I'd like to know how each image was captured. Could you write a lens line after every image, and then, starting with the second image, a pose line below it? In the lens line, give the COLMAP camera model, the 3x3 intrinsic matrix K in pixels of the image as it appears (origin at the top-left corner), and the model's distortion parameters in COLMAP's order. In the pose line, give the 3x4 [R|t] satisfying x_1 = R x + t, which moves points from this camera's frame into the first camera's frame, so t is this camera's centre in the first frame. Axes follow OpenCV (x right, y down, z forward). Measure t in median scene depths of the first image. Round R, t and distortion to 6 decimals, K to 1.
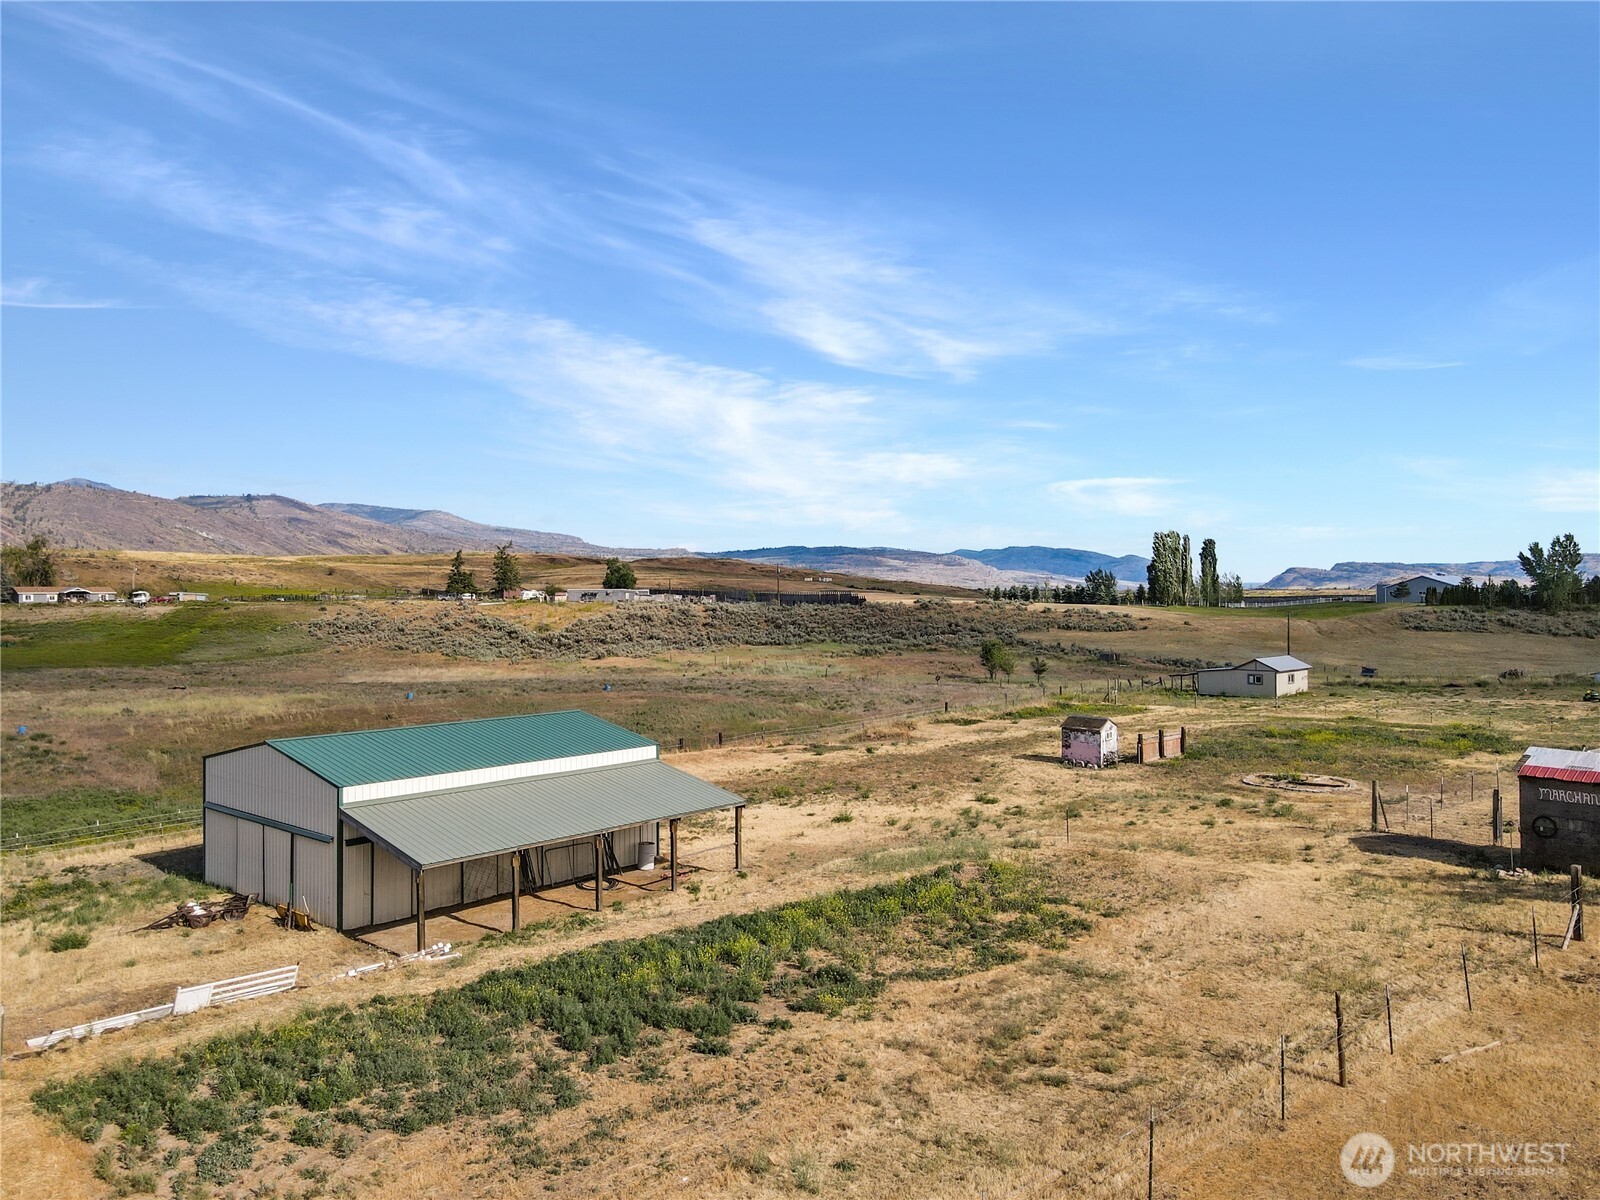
lens RADIAL K [[1172.1, 0, 795.8], [0, 1172.1, 593.7], [0, 0, 1]] dist [-0.001913, 0.027958]
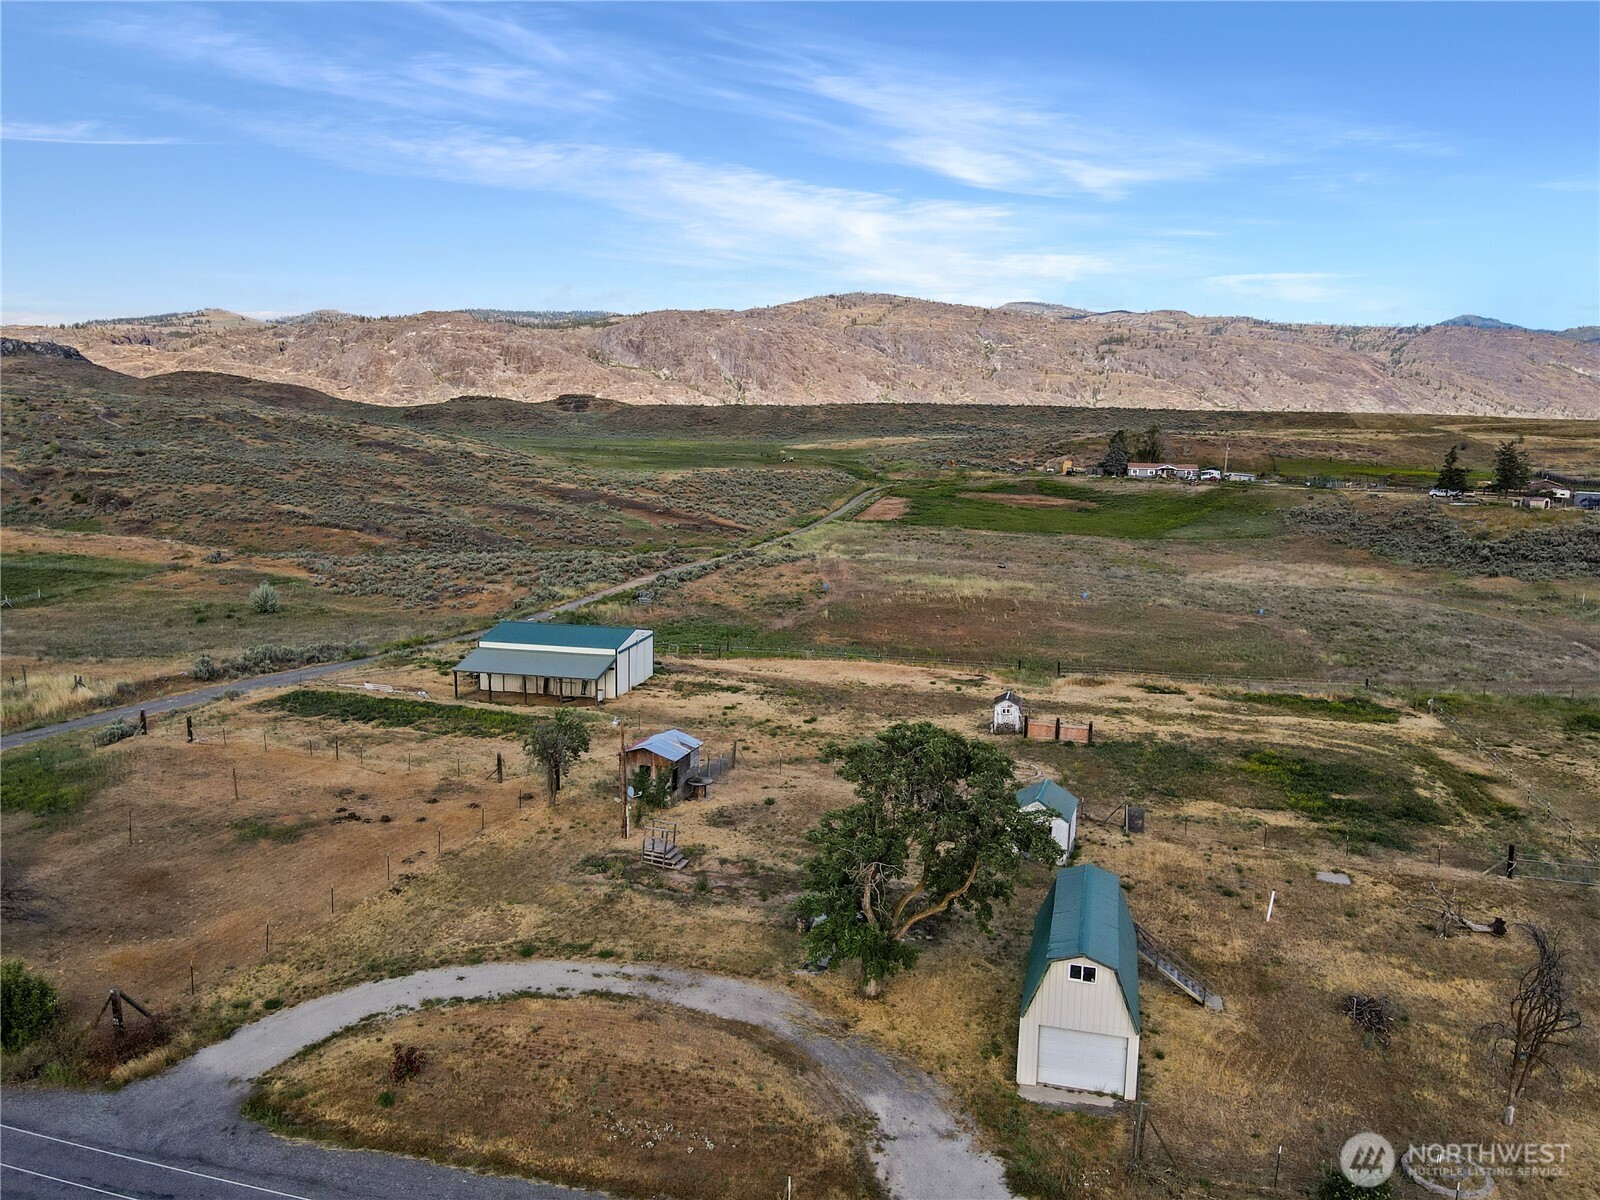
lens RADIAL K [[1172.1, 0, 795.8], [0, 1172.1, 593.7], [0, 0, 1]] dist [-0.001913, 0.027958]
pose [[0.488790, 0.139307, -0.861207, 0.903025], [-0.020180, 0.988710, 0.148479, -0.145294], [0.872168, -0.055196, 0.486083, 0.098606]]
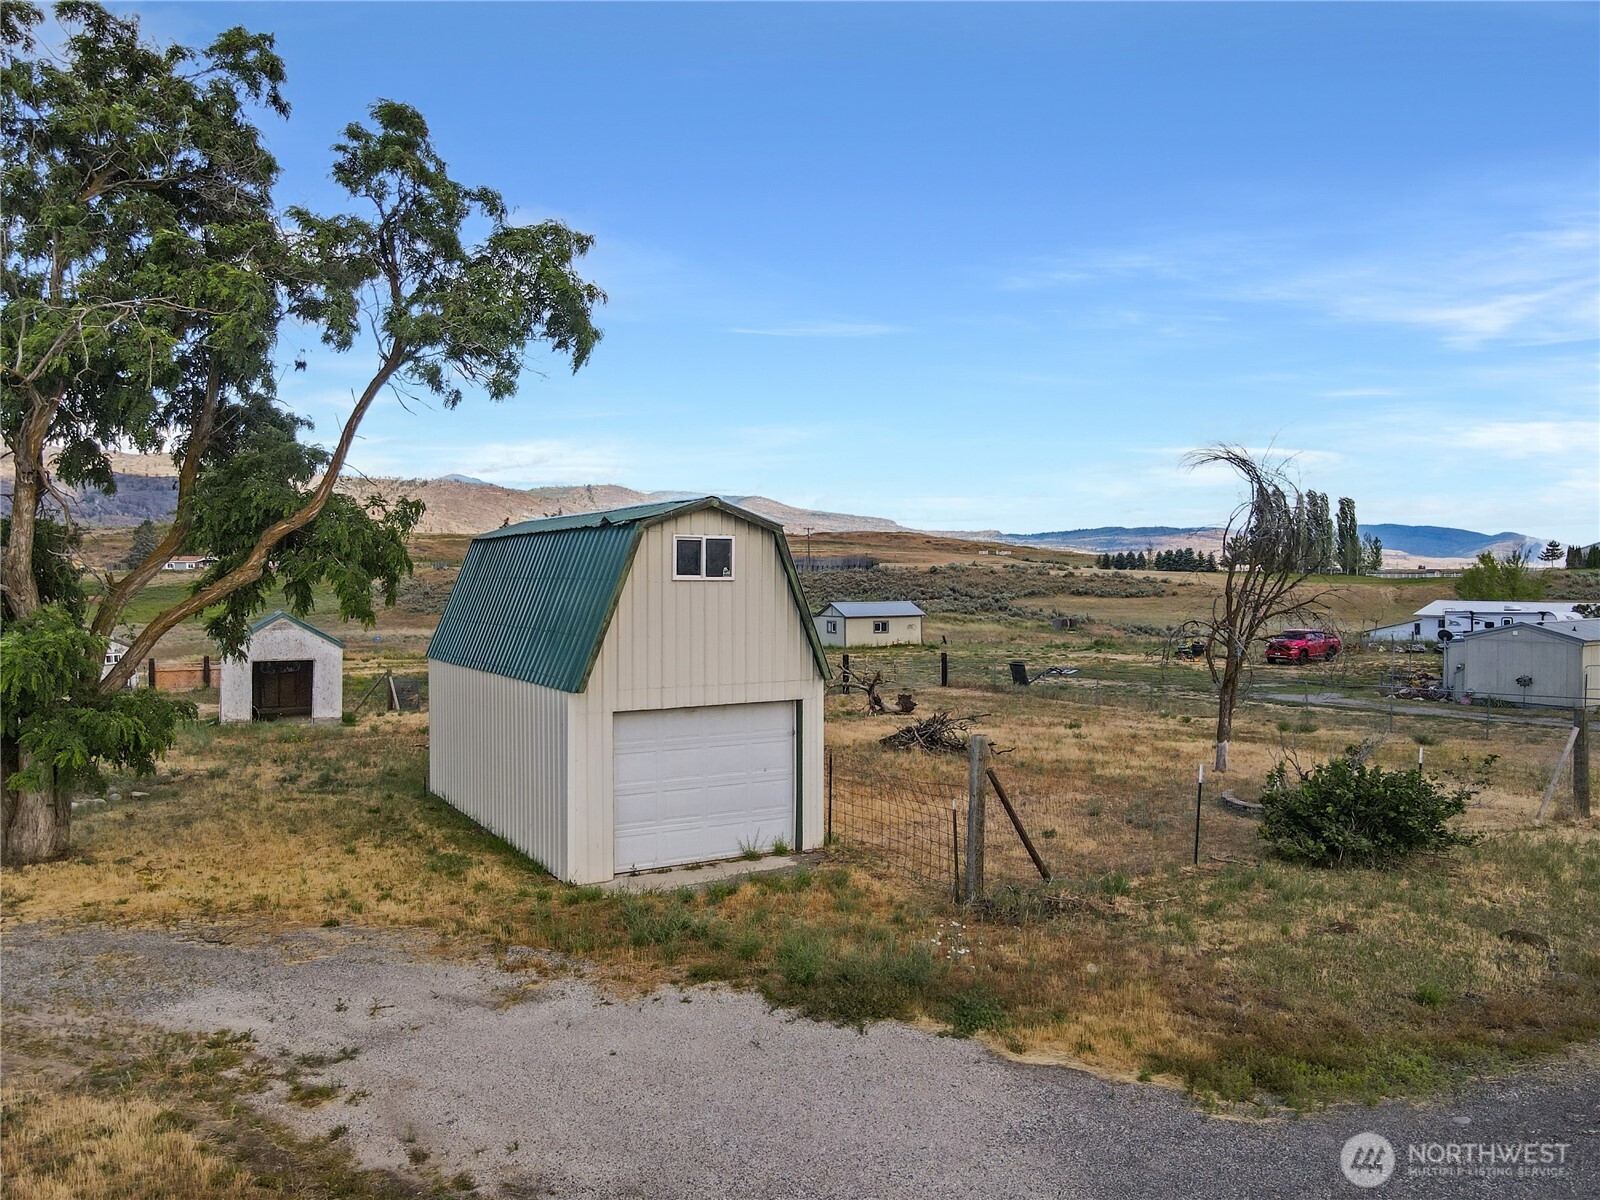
lens RADIAL K [[1172.1, 0, 795.8], [0, 1172.1, 593.7], [0, 0, 1]] dist [-0.001913, 0.027958]
pose [[0.963952, 0.003242, -0.266057, 0.680746], [0.000620, 0.999896, 0.014432, 0.042894], [0.266077, -0.014077, 0.963849, 0.215503]]
